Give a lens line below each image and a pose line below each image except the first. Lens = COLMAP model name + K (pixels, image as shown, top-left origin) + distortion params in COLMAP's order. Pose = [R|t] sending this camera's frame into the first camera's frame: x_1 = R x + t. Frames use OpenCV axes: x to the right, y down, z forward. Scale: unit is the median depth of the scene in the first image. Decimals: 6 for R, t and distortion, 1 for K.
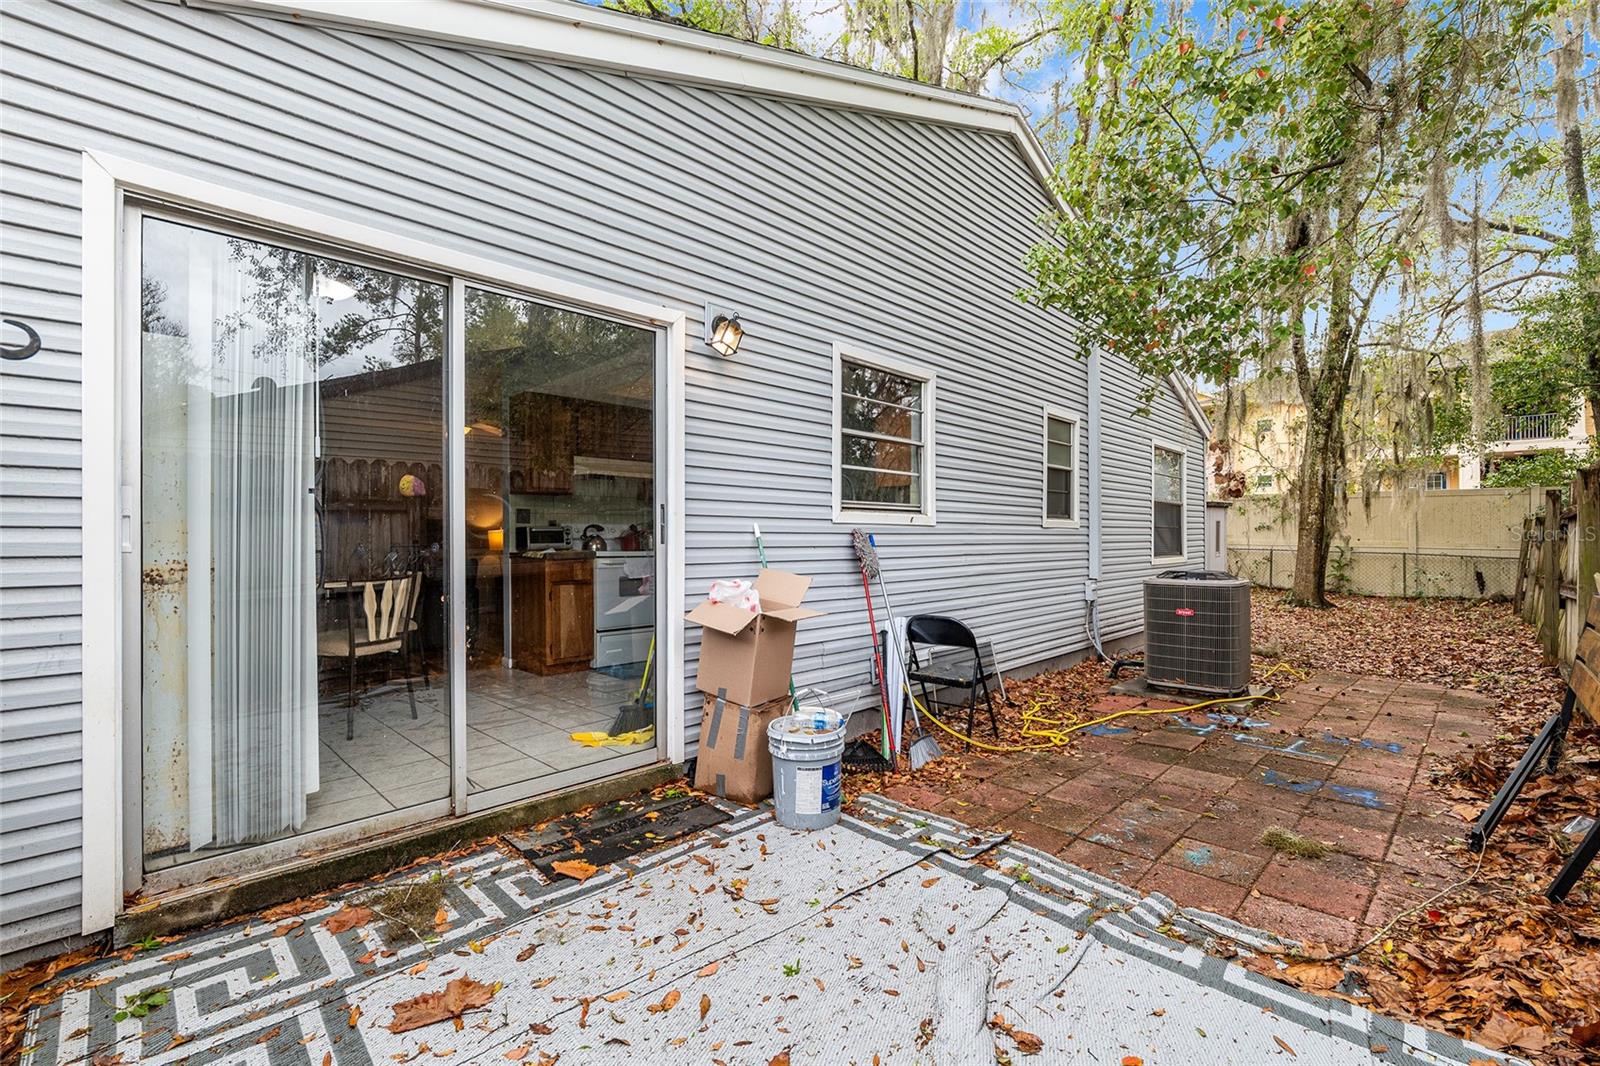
lens RADIAL K [[701.3, 0, 794.1], [0, 701.3, 534.7], [0, 0, 1]] dist [-0.001744, 0.000179]
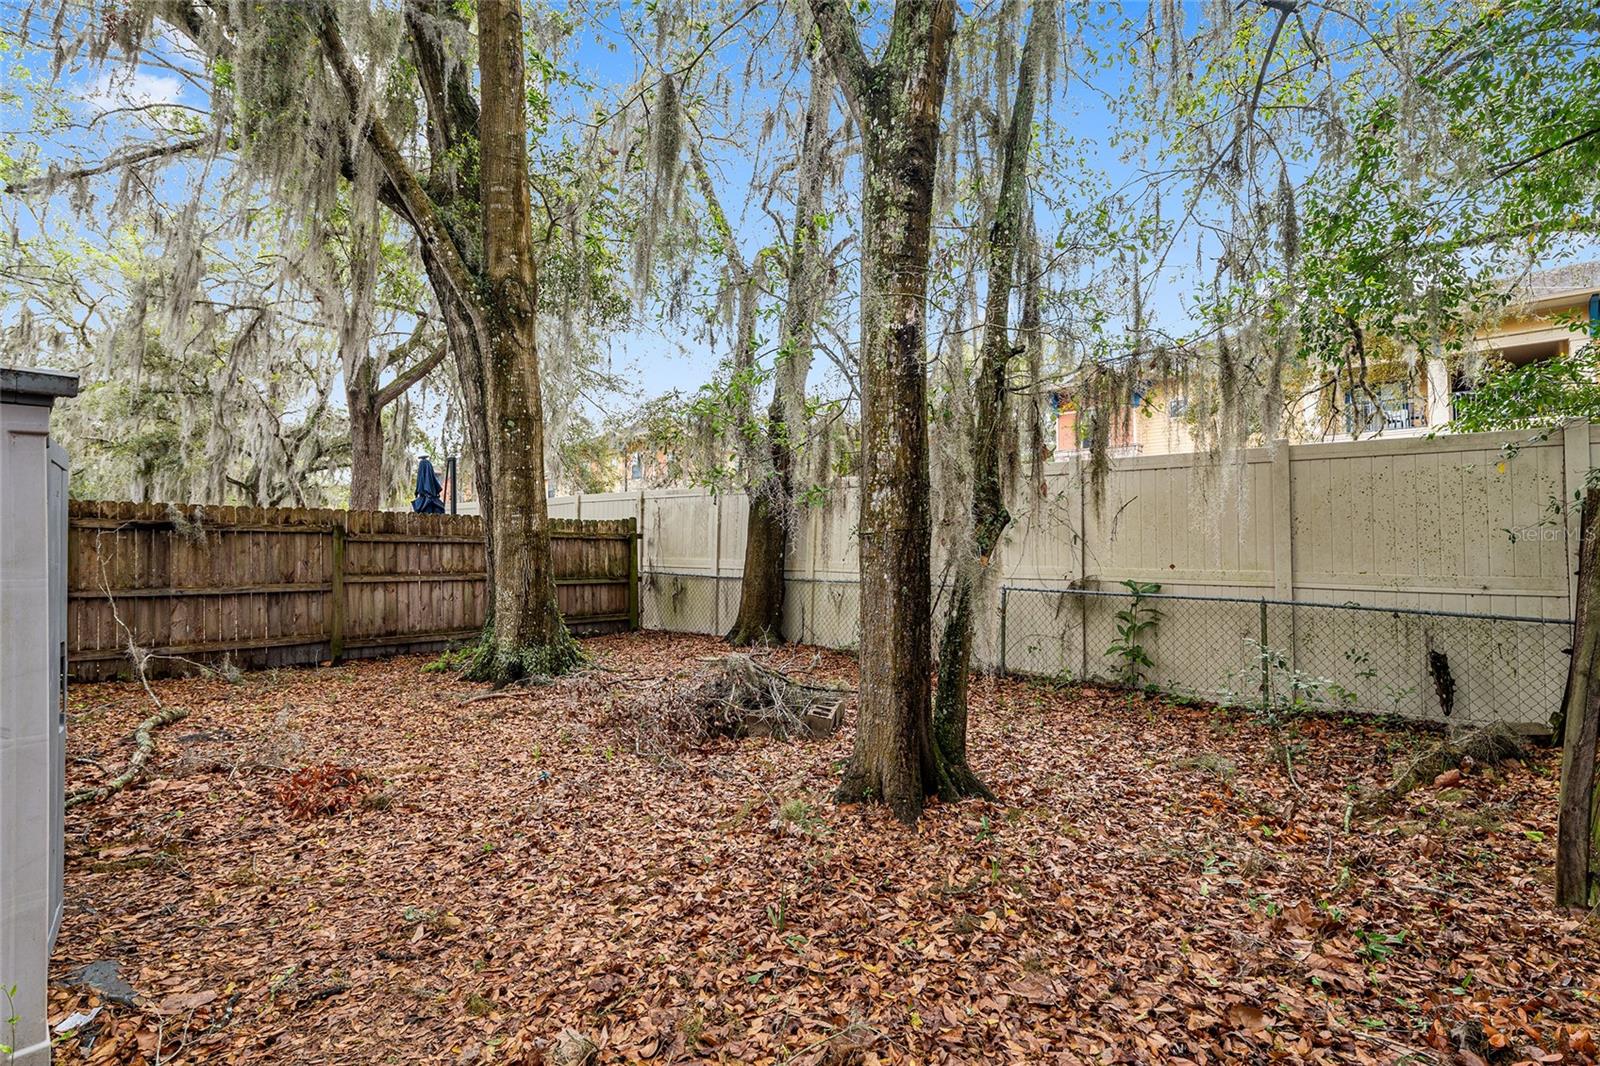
lens RADIAL K [[750.3, 0, 795.7], [0, 750.3, 533.1], [0, 0, 1]] dist [0.002042, 0.000176]
pose [[0.998672, 0.003693, 0.051392, 1.661641], [-0.002354, 0.999656, -0.026106, -0.002876], [-0.051471, 0.025951, 0.998337, 1.663017]]
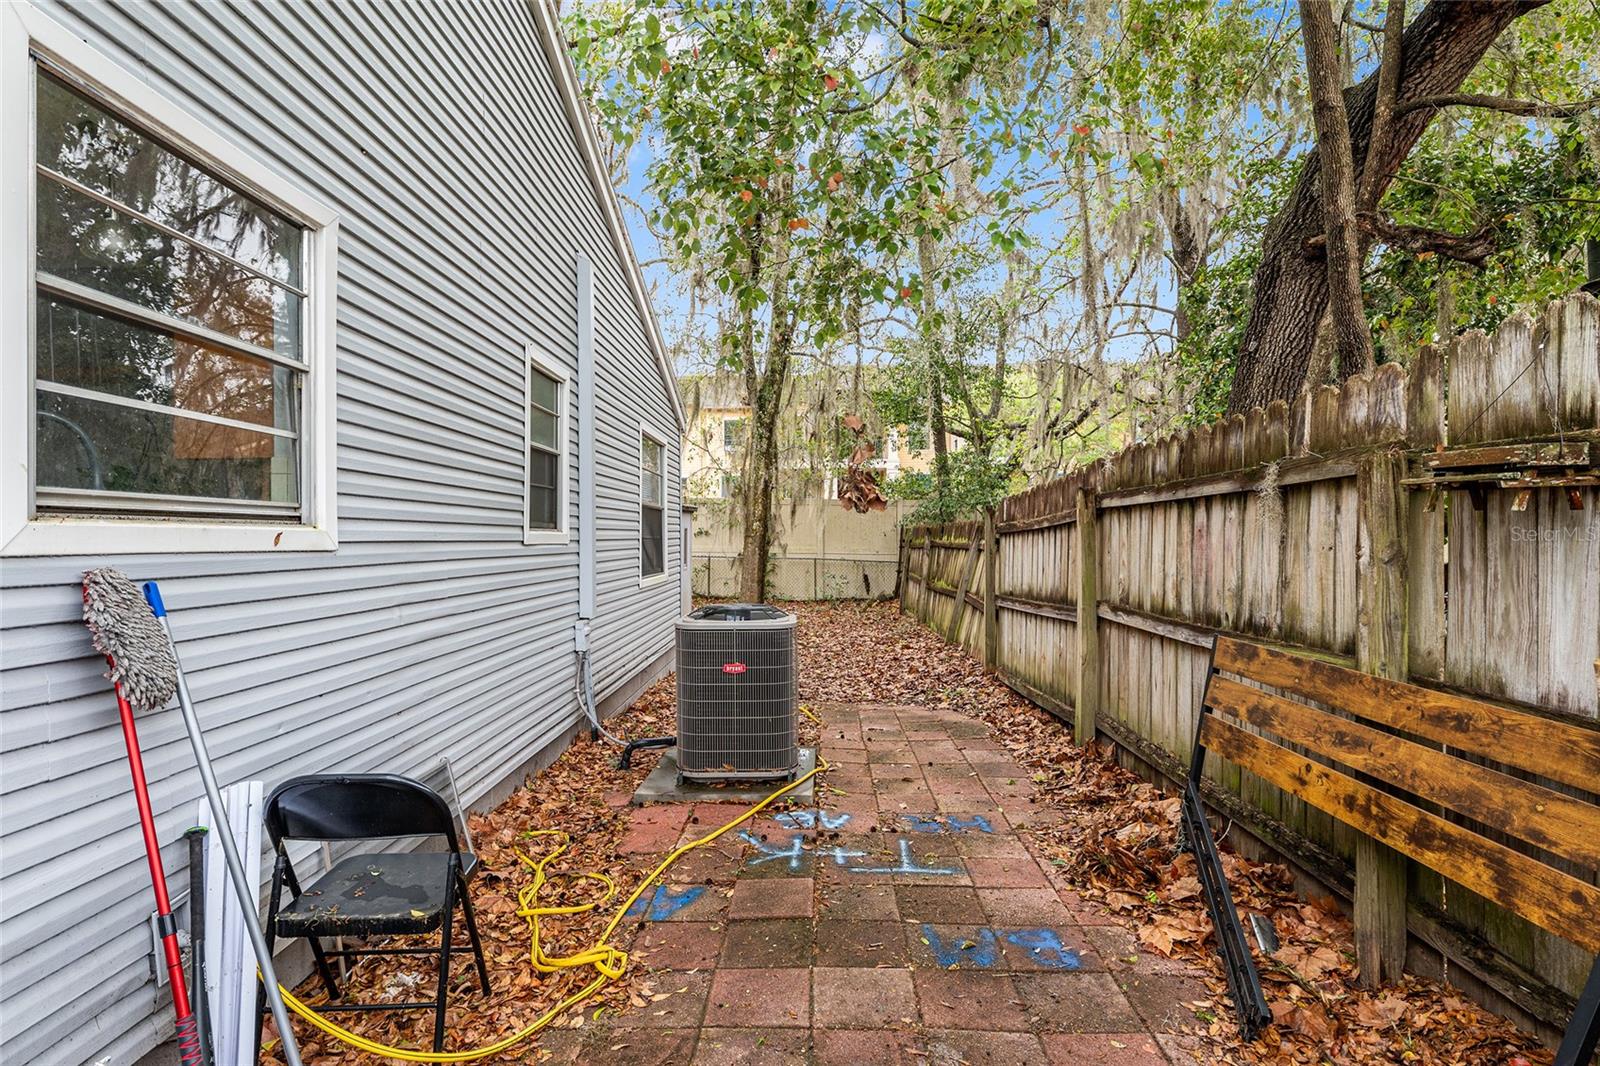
lens RADIAL K [[804.3, 0, 802.1], [0, 804.3, 537.6], [0, 0, 1]] dist [0.002033, 0.001431]
pose [[0.721218, -0.000496, 0.692708, 0.056475], [-0.001789, 0.999995, 0.002579, -0.022990], [-0.692706, -0.003099, 0.721214, 0.408145]]
